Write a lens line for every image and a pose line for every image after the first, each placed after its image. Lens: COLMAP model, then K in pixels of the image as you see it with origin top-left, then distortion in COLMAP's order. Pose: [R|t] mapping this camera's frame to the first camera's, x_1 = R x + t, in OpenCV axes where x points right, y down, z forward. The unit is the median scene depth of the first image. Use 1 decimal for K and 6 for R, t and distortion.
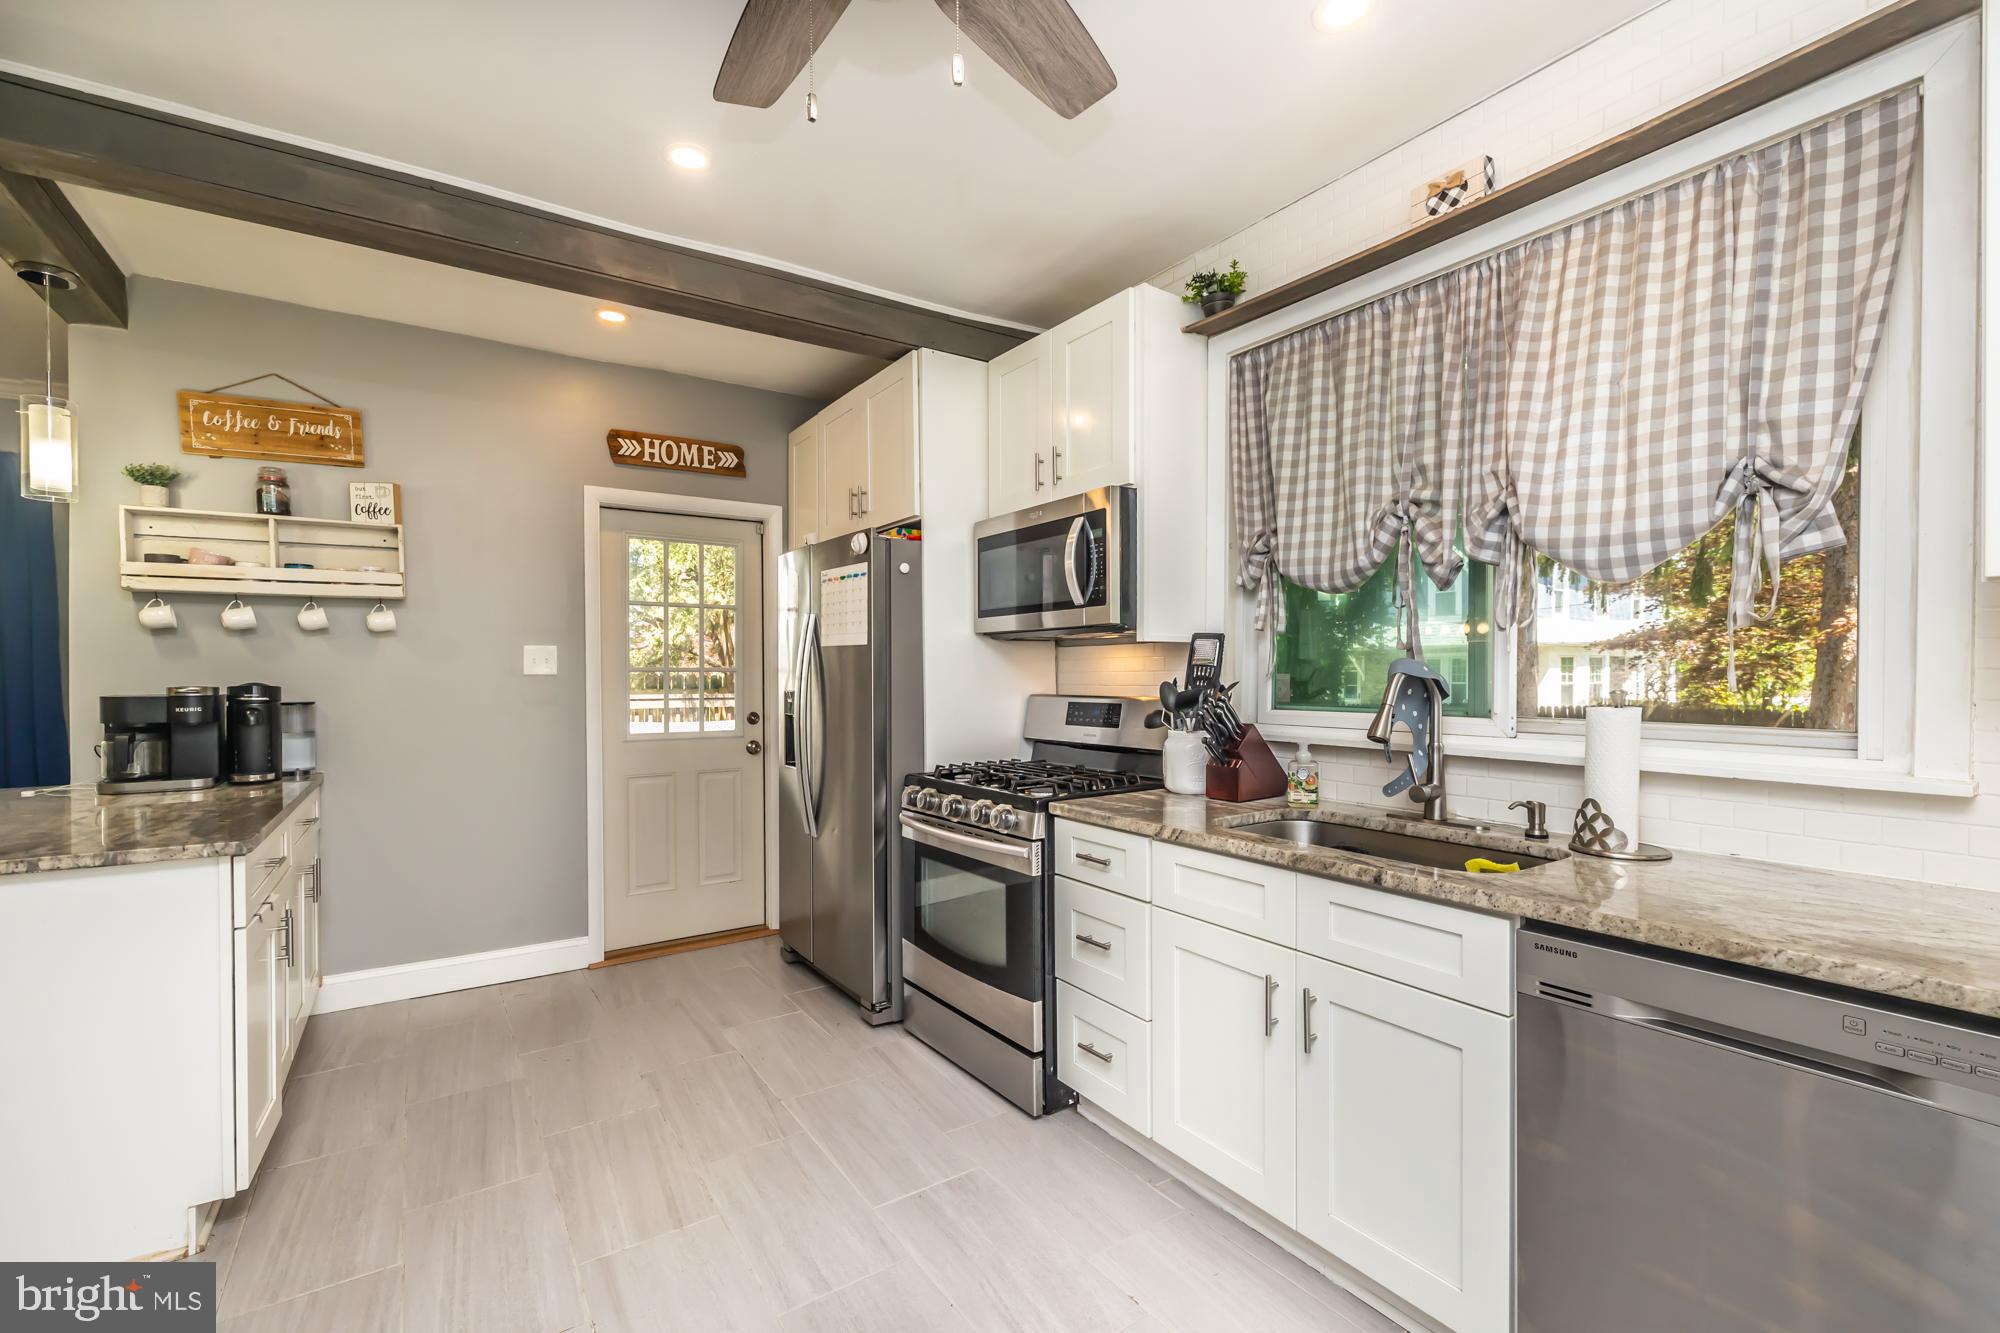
lens RADIAL K [[847.8, 0, 1001.5], [0, 847.8, 680.9], [0, 0, 1]] dist [-0.000152, 0.000177]
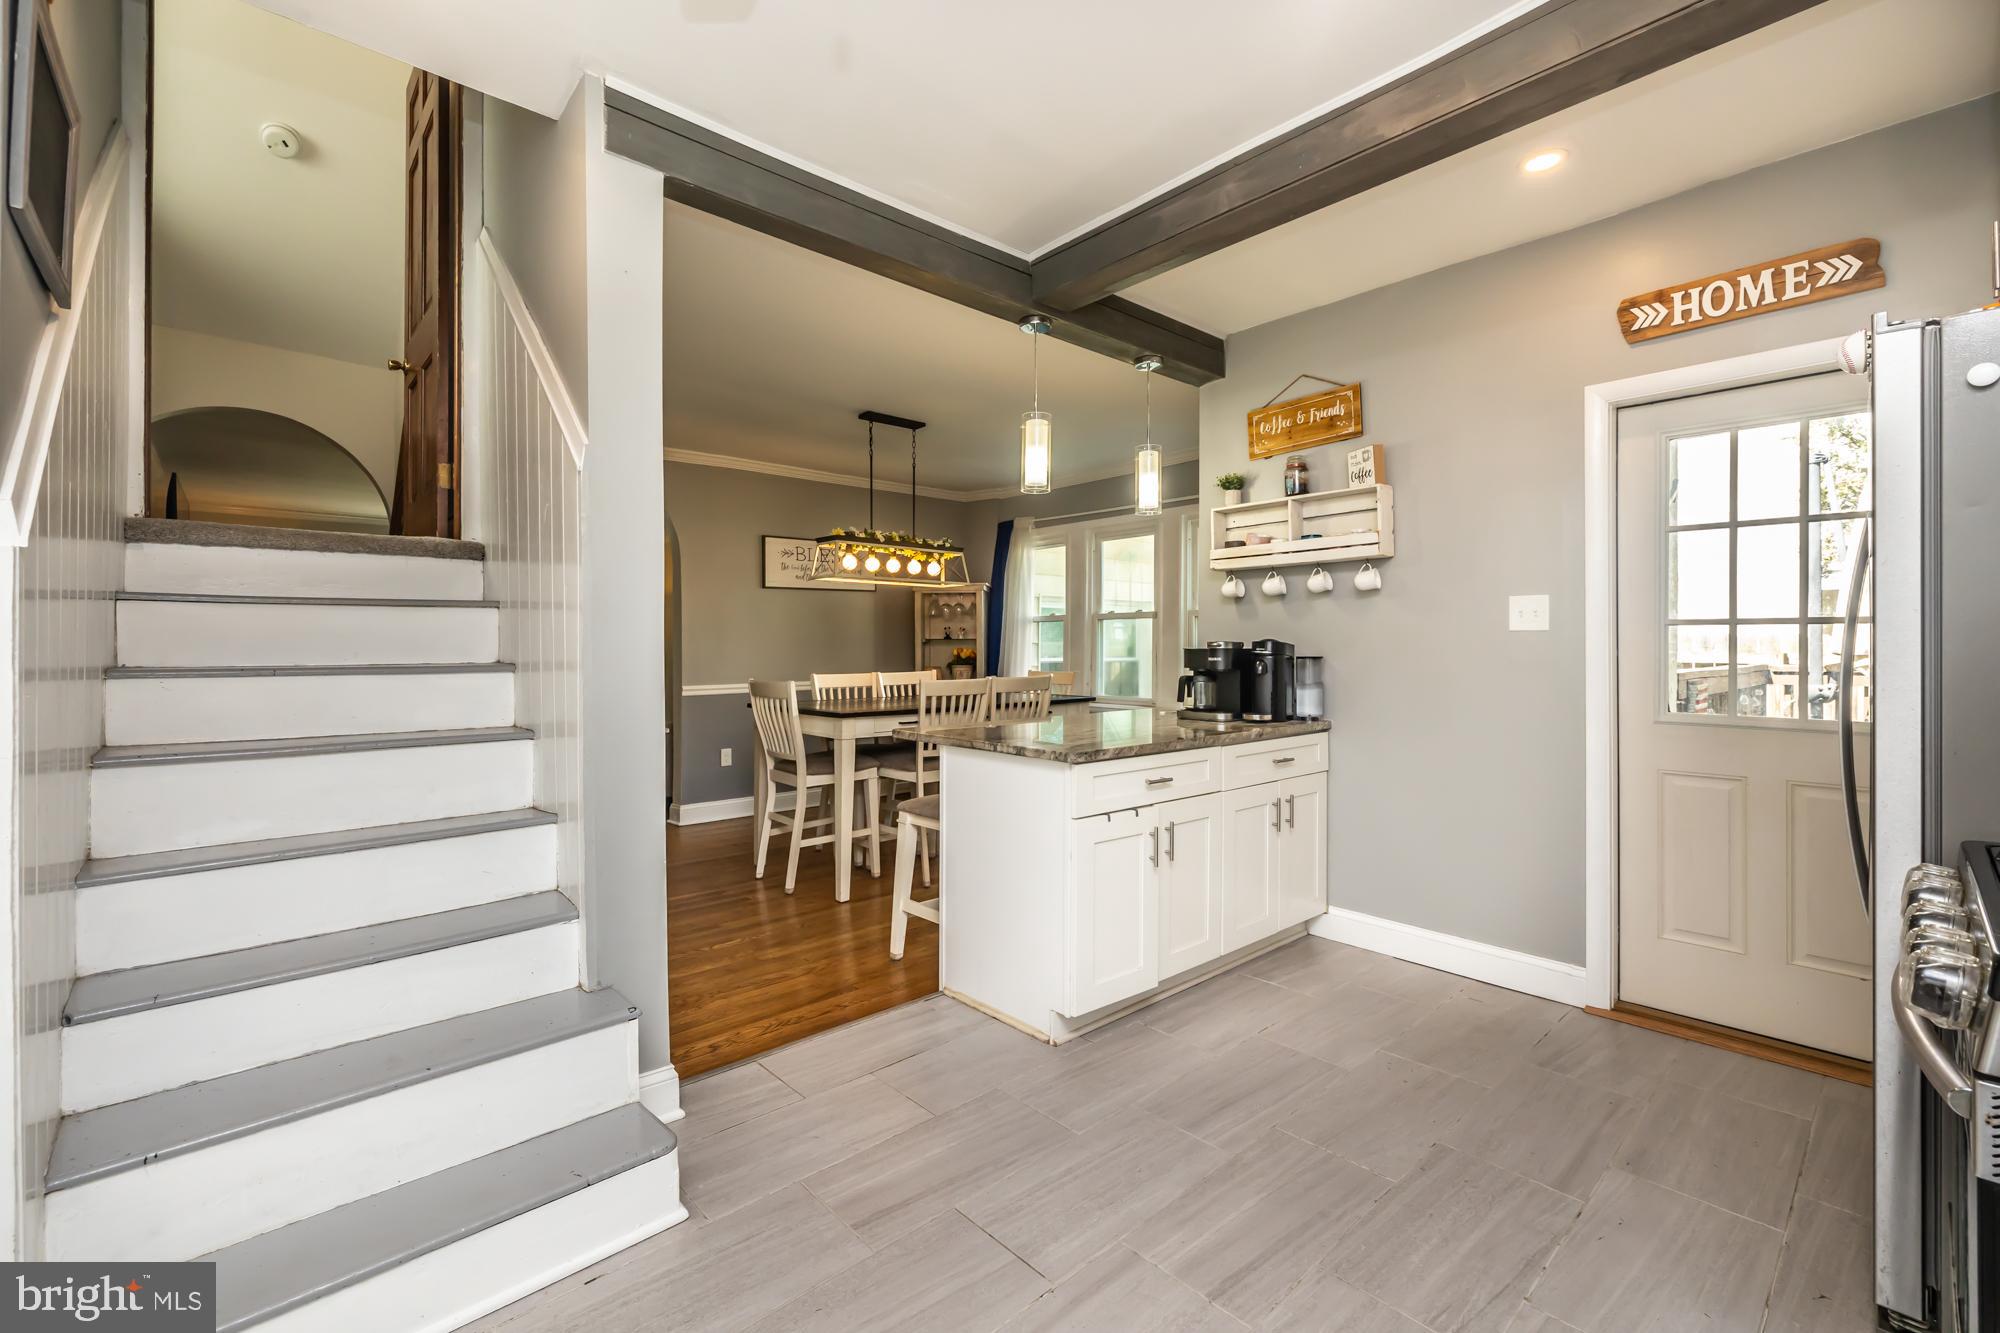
lens RADIAL K [[855.1, 0, 991.6], [0, 855.1, 642.9], [0, 0, 1]] dist [-0.000614, -0.000029]
pose [[0.131726, 0.001152, -0.991286, 0.265514], [-0.008441, 0.999964, 0.000040, 0.010897], [0.991250, 0.008362, 0.131731, 0.444289]]
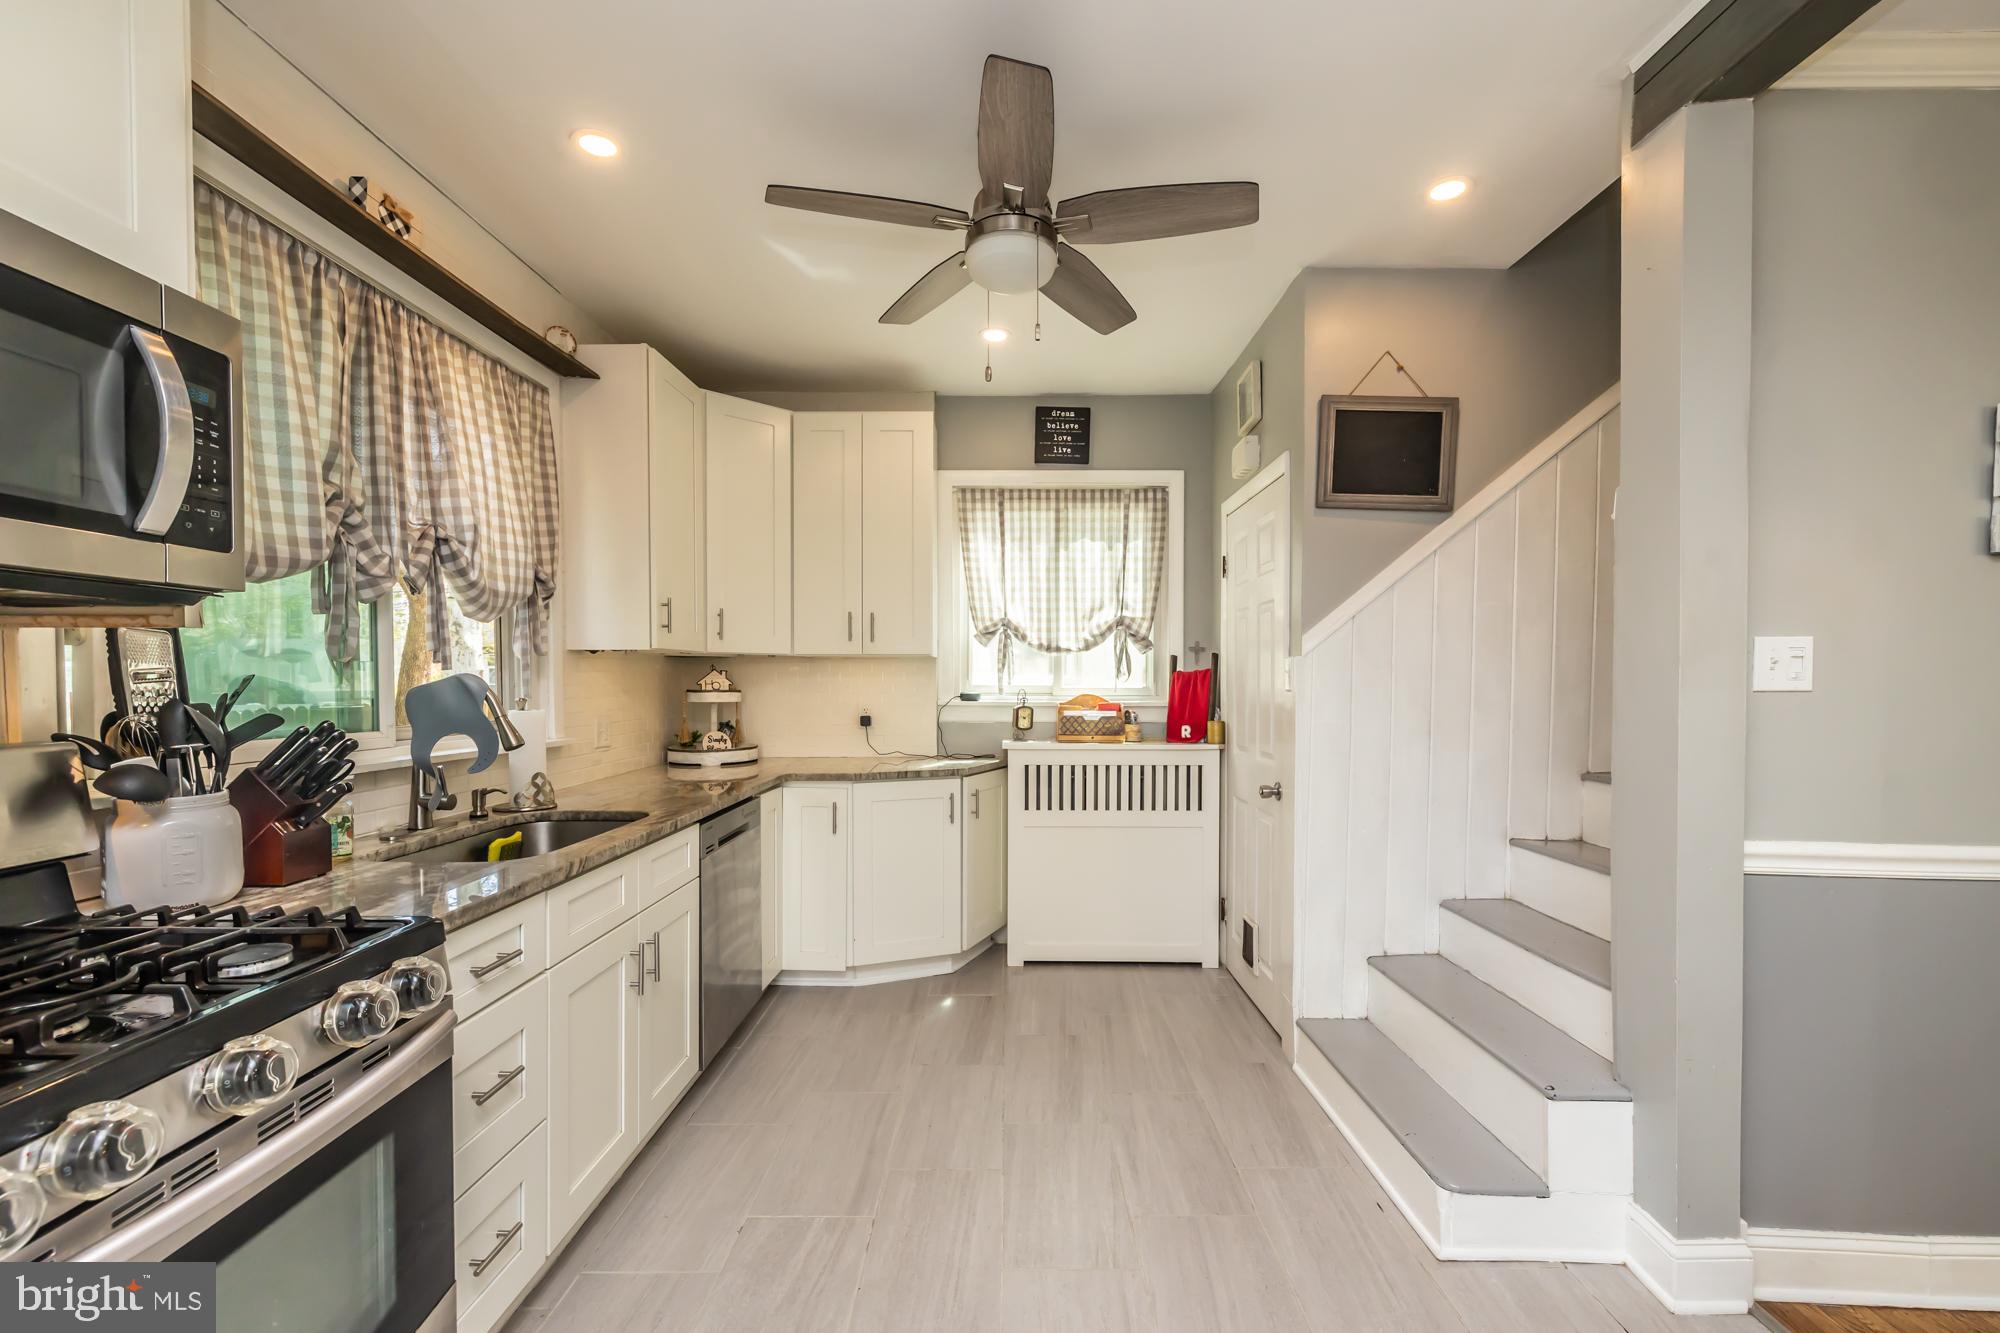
lens RADIAL K [[854.5, 0, 999.9], [0, 854.5, 694.2], [0, 0, 1]] dist [-0.000193, -0.000002]
pose [[-0.818385, -0.006537, 0.574633, -0.466585], [0.007076, 0.999745, 0.021451, -0.013246], [-0.574627, 0.021621, -0.818130, 1.006020]]
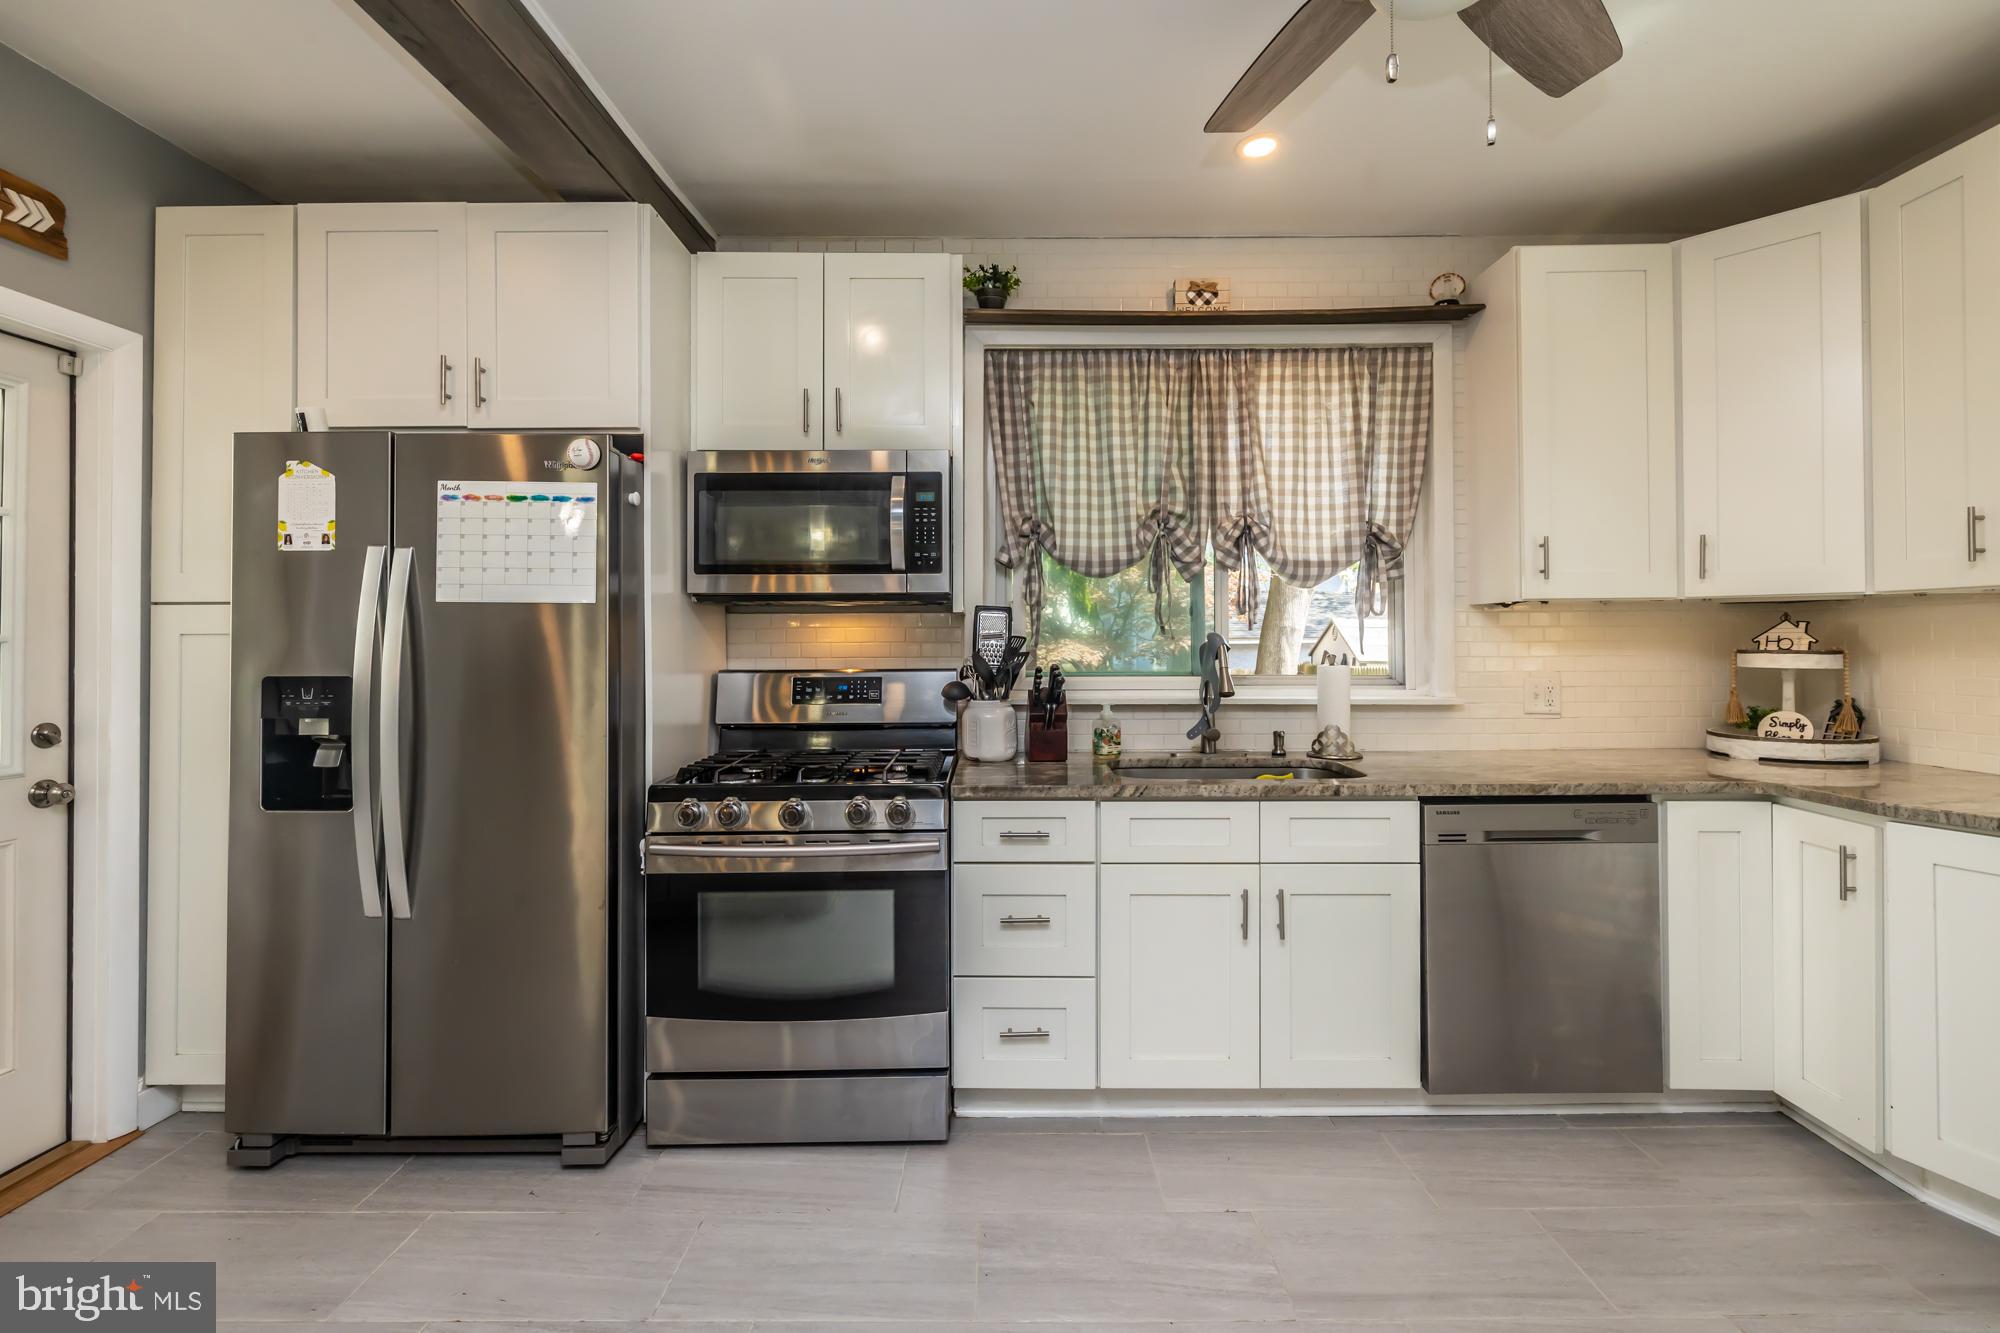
lens RADIAL K [[836.3, 0, 999.9], [0, 836.3, 634.4], [0, 0, 1]] dist [-0.002442, -0.000405]
pose [[0.568964, 0.009118, 0.822312, -0.535354], [0.009038, 0.999809, -0.017339, -0.003433], [-0.822313, 0.017298, 0.568772, 0.358535]]
